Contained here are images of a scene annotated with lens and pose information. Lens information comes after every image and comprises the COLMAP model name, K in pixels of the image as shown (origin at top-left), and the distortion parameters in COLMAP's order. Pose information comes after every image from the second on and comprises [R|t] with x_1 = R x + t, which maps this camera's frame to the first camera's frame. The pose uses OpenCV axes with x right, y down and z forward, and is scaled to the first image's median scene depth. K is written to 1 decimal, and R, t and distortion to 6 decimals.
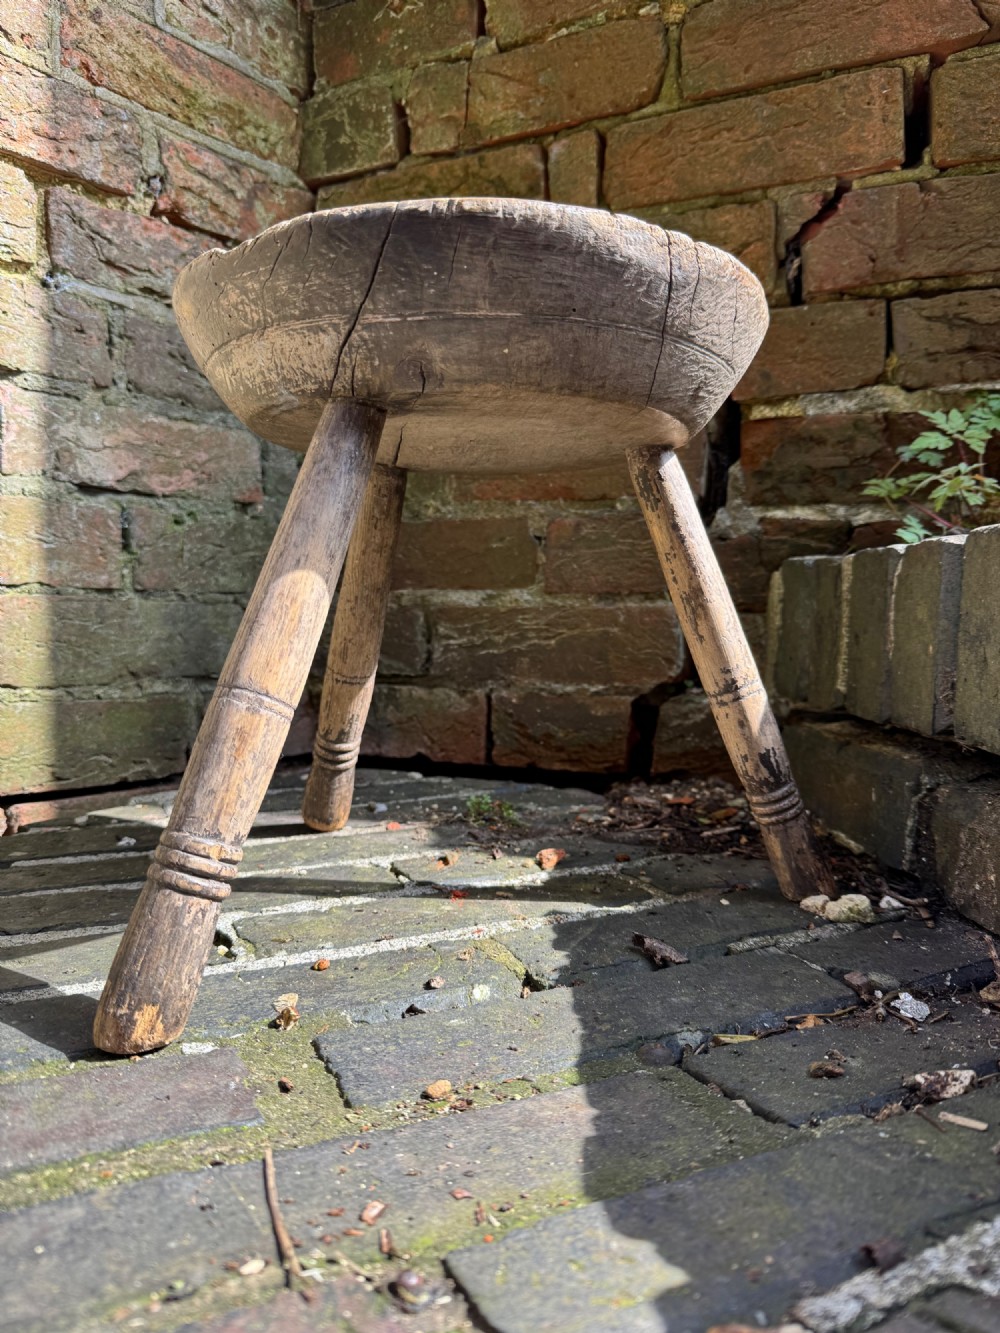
lens RADIAL K [[967.0, 0, 500.1], [0, 967.0, 665.9], [0, 0, 1]] dist [-0.012621, -0.002996]
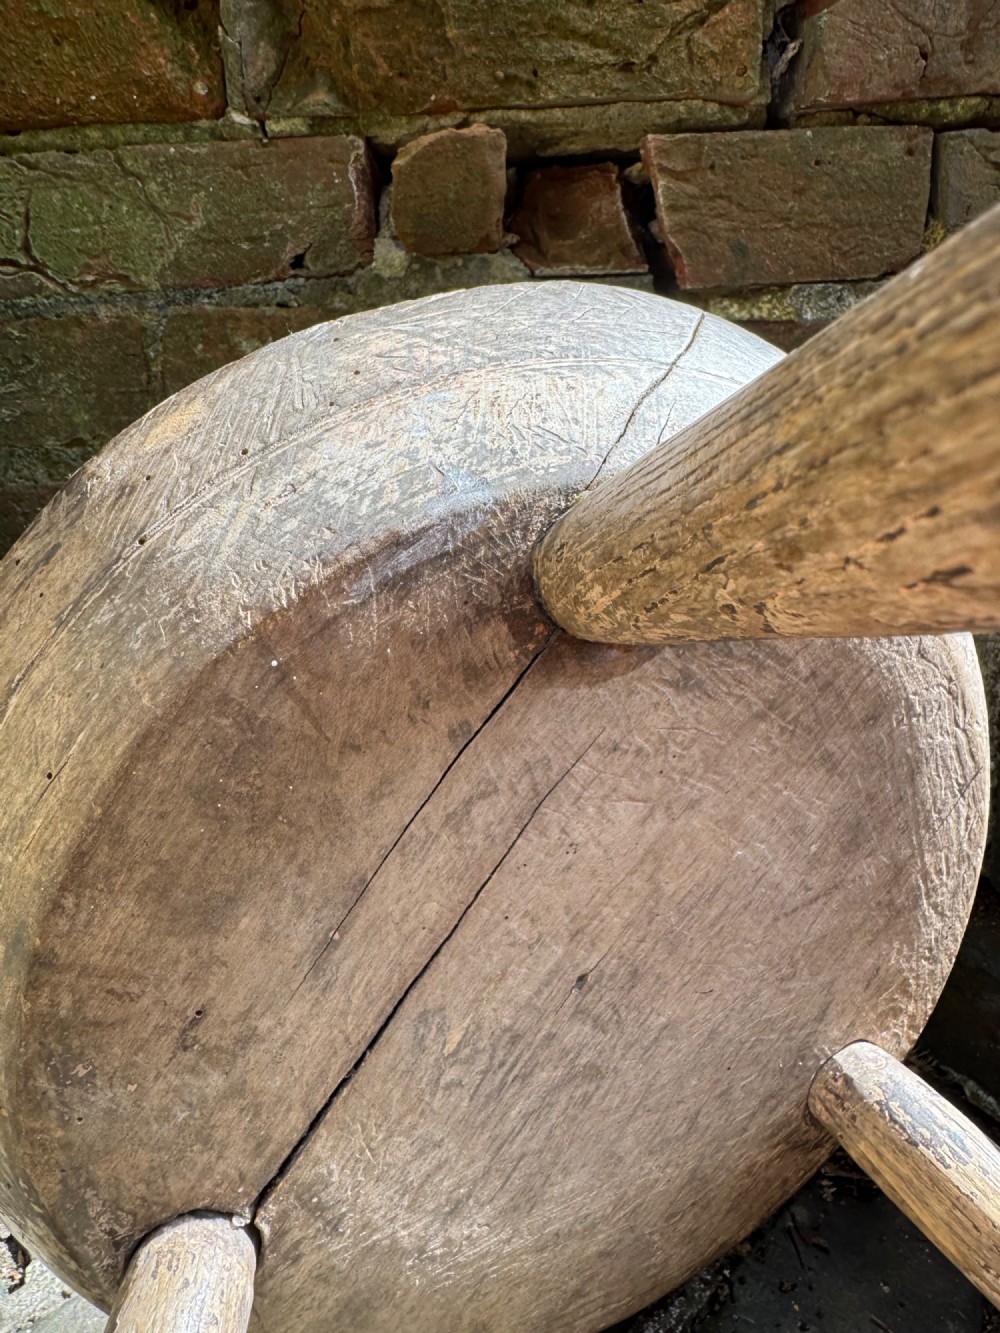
lens RADIAL K [[952.1, 0, 500.1], [0, 952.1, 598.8], [0, 0, 1]] dist [-0.001902, 0.001376]
pose [[0.944071, -0.080104, 0.319864, -0.065283], [0.043030, 0.991677, 0.121345, -0.168797], [-0.326922, -0.100794, 0.939661, 0.488756]]
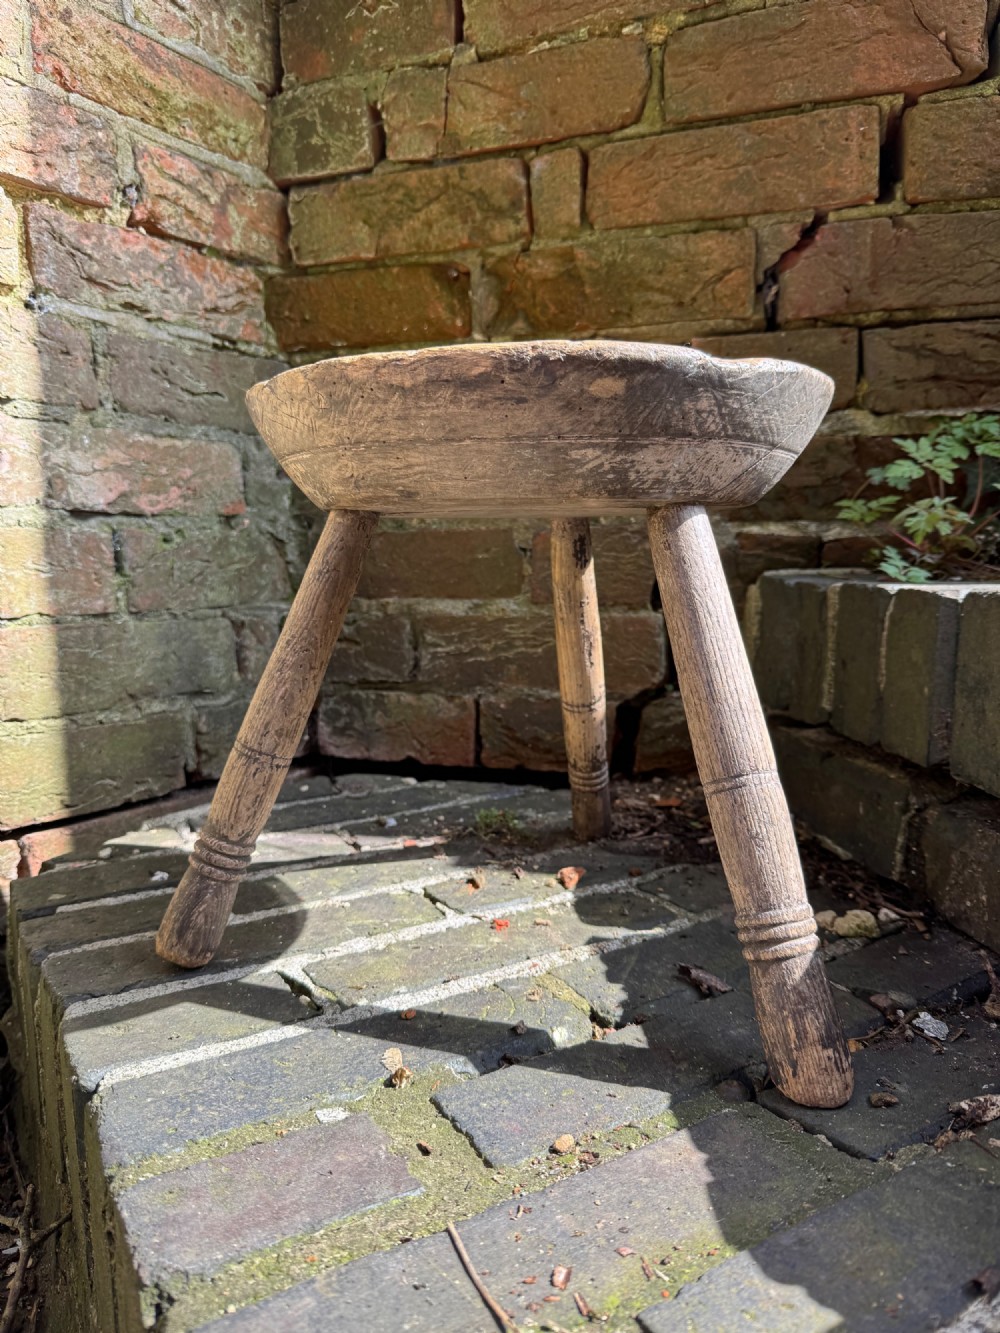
lens RADIAL K [[967.9, 0, 497.0], [0, 967.9, 670.2], [0, 0, 1]] dist [-0.007951, -0.008167]
pose [[0.995064, -0.026408, 0.095657, -0.102025], [0.019599, 0.997253, 0.071430, -0.087387], [-0.097280, -0.069203, 0.992848, -0.037958]]
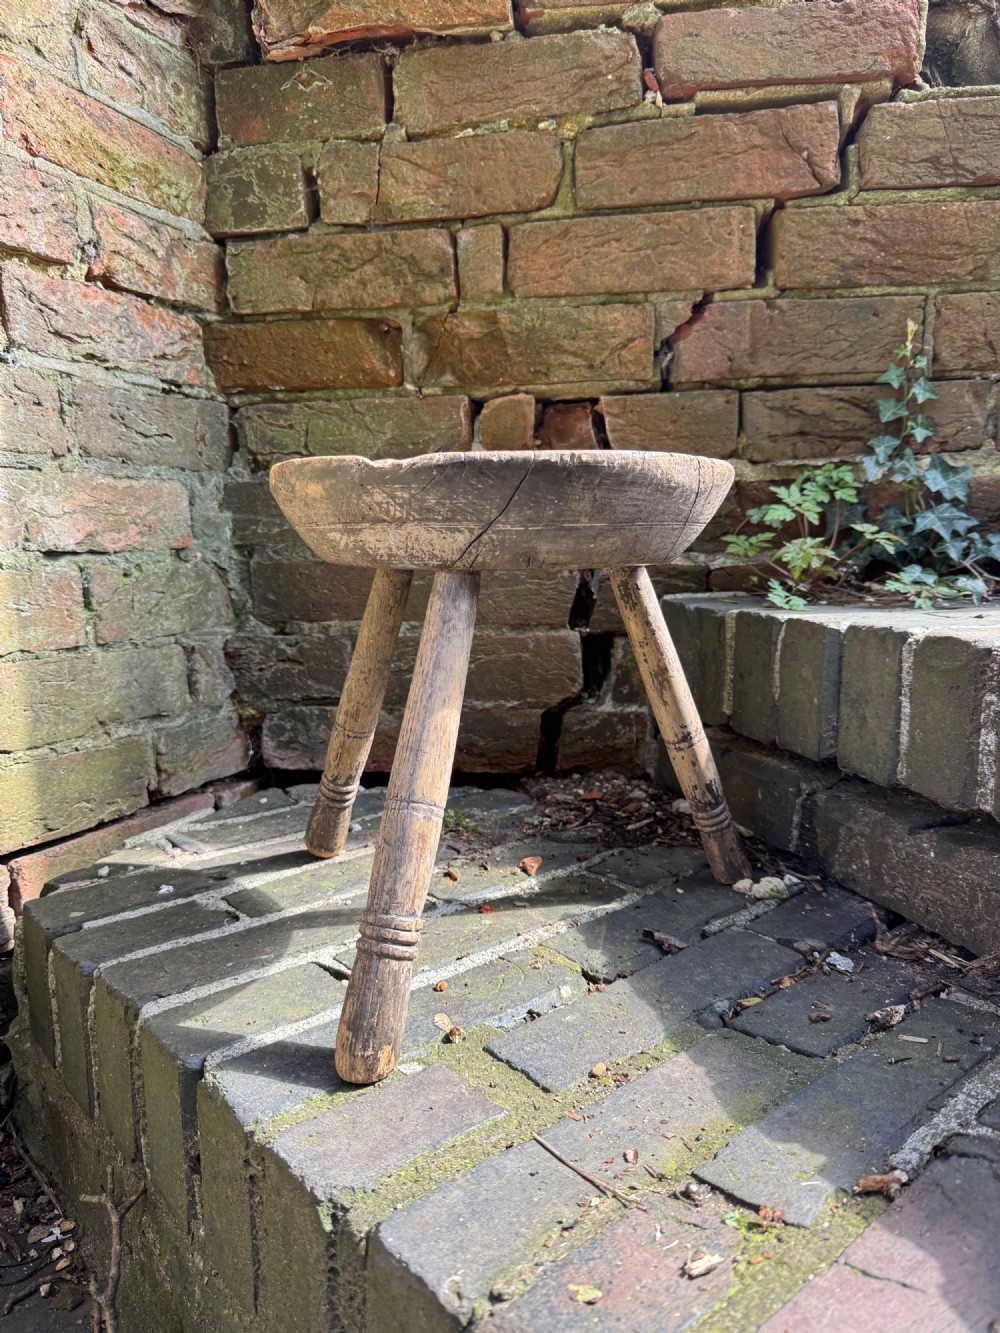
lens RADIAL K [[960.4, 0, 499.9], [0, 960.4, 670.5], [0, 0, 1]] dist [0.036657, -0.084707]
pose [[0.963208, -0.057448, 0.262547, -0.244622], [0.035458, 0.995512, 0.087742, -0.134848], [-0.266409, -0.075204, 0.960922, -0.149810]]
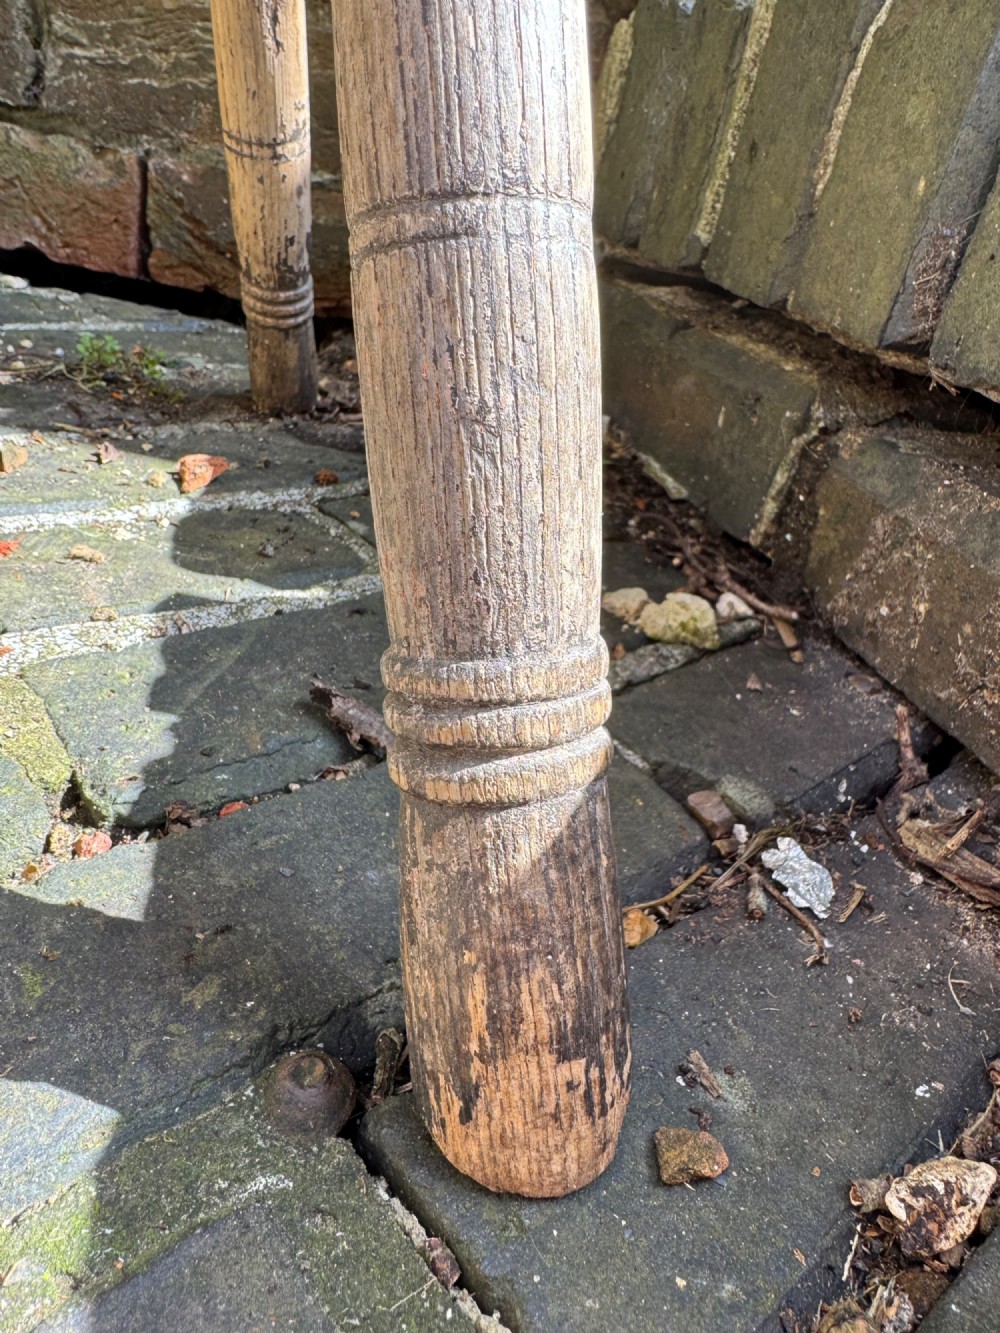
lens RADIAL K [[952.1, 0, 500.1], [0, 952.1, 598.8], [0, 0, 1]] dist [-0.001902, 0.001376]
pose [[0.958853, 0.040095, 0.281058, 0.054254], [-0.152419, 0.907910, 0.390471, 0.013421], [-0.239520, -0.417242, 0.876664, 0.331724]]
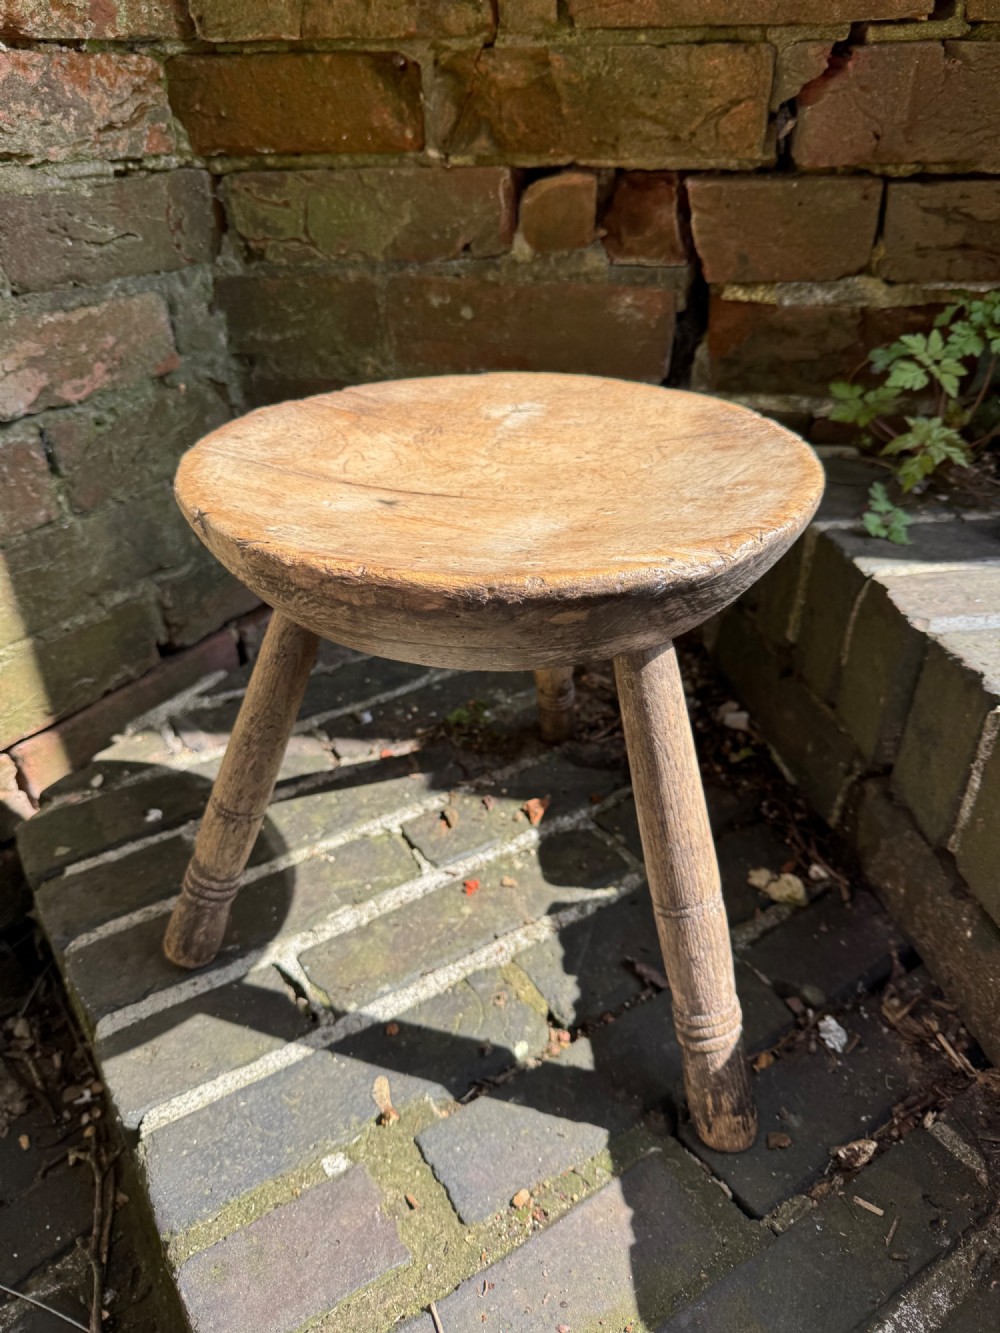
lens RADIAL K [[973.5, 0, 498.5], [0, 973.5, 670.5], [0, 0, 1]] dist [-0.019886, 0.002547]
pose [[0.991992, -0.081898, 0.096153, -0.073917], [0.025959, 0.877233, 0.479363, -0.409660], [-0.123607, -0.473028, 0.872334, 0.049031]]
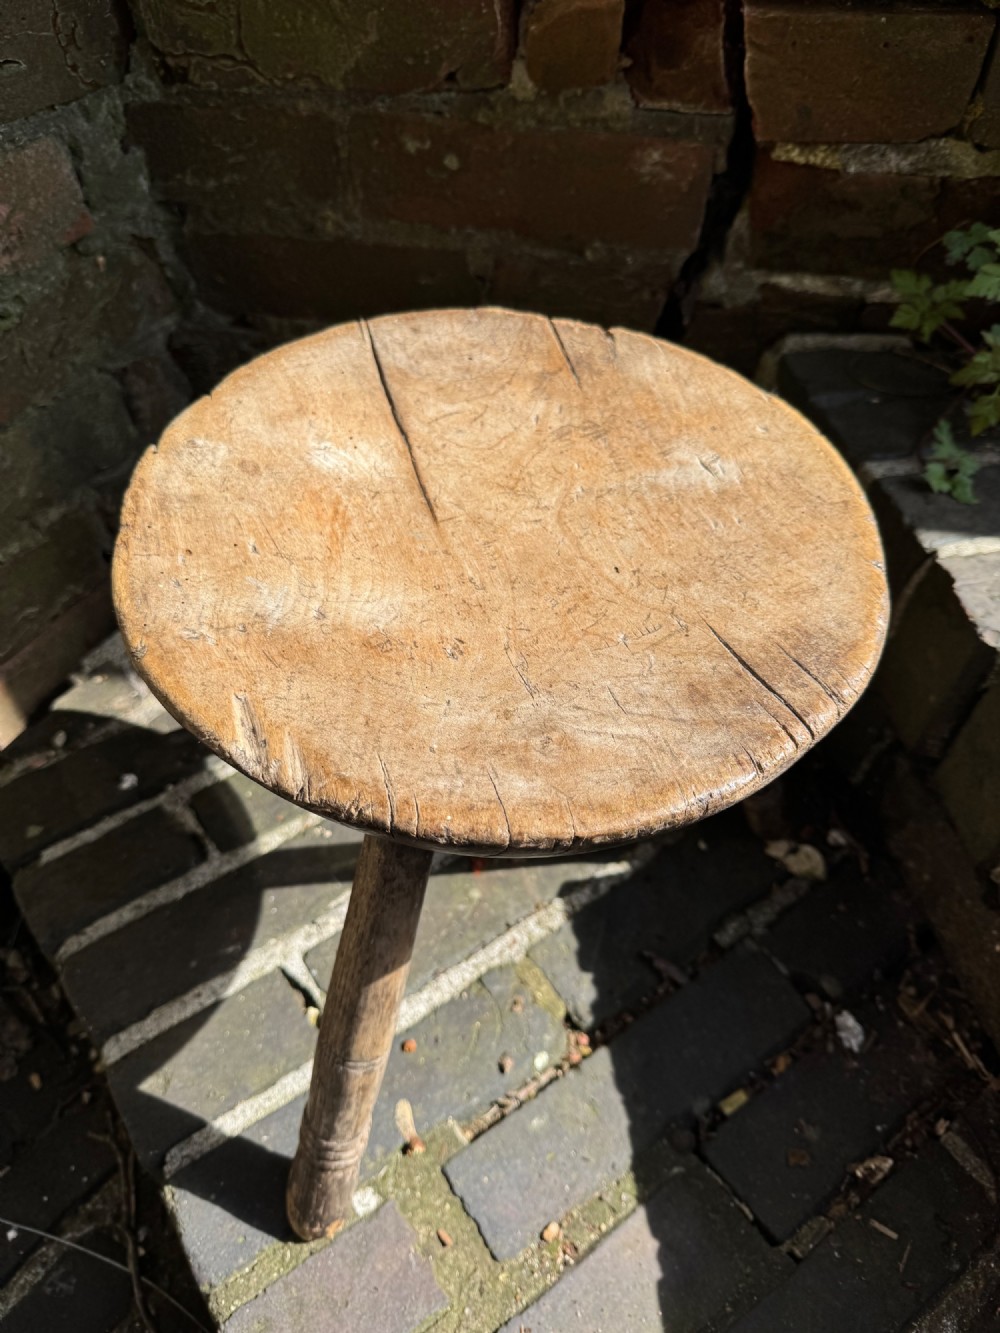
lens RADIAL K [[979.2, 0, 499.3], [0, 979.2, 671.5], [0, 0, 1]] dist [-0.026278, 0.004168]
pose [[0.985080, -0.128088, 0.114937, -0.087213], [0.008862, 0.704734, 0.709417, -0.529178], [-0.171868, -0.697814, 0.695354, 0.248735]]
